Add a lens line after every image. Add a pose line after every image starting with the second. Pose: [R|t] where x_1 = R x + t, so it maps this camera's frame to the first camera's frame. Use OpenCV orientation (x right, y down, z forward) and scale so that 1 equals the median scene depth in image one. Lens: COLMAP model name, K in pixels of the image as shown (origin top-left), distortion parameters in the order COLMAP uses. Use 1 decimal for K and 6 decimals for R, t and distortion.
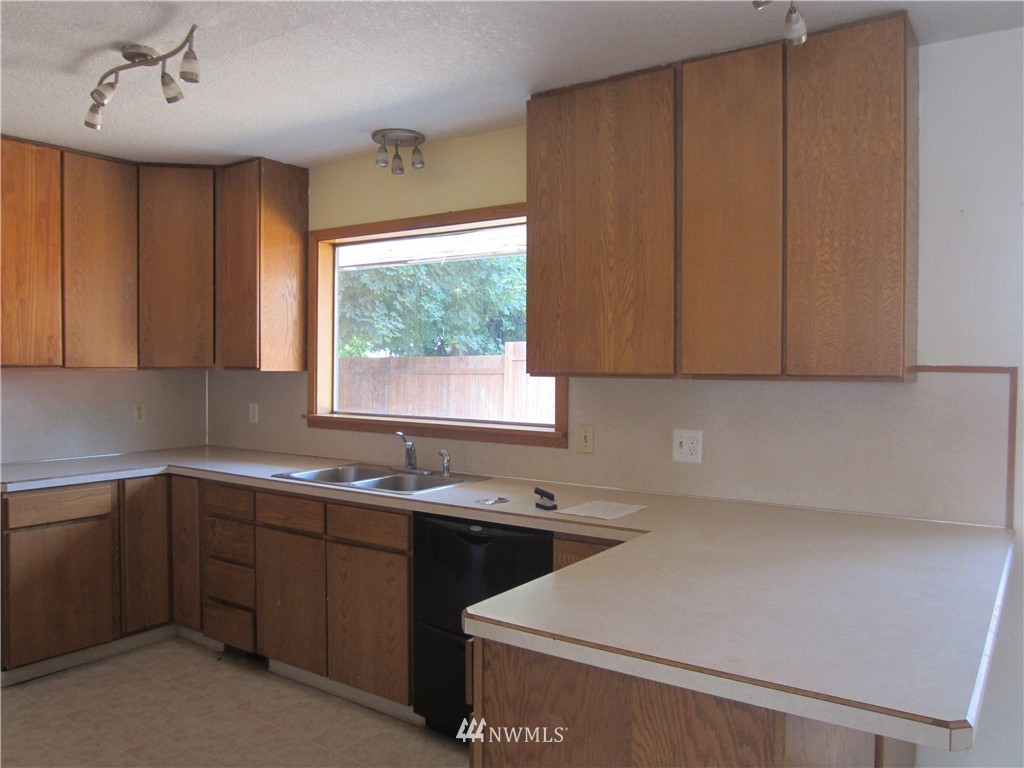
lens RADIAL K [[820.0, 0, 513.2], [0, 820.0, 377.2], [0, 0, 1]] dist [-0.010425, 0.003612]
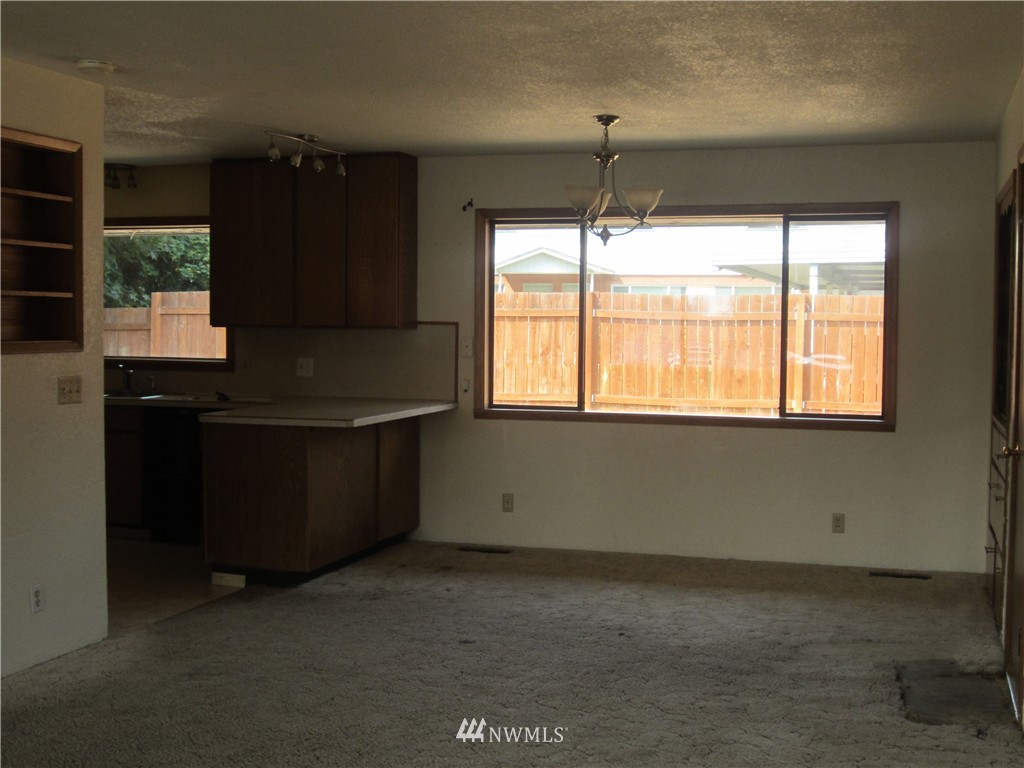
lens RADIAL K [[1332.4, 0, 513.7], [0, 1332.4, 381.9], [0, 0, 1]] dist [-0.082913, 0.000000]
pose [[0.959594, -0.009406, 0.281230, -0.181254], [0.000247, 0.999469, 0.032586, 0.026969], [-0.281387, -0.031200, 0.959087, -2.120665]]
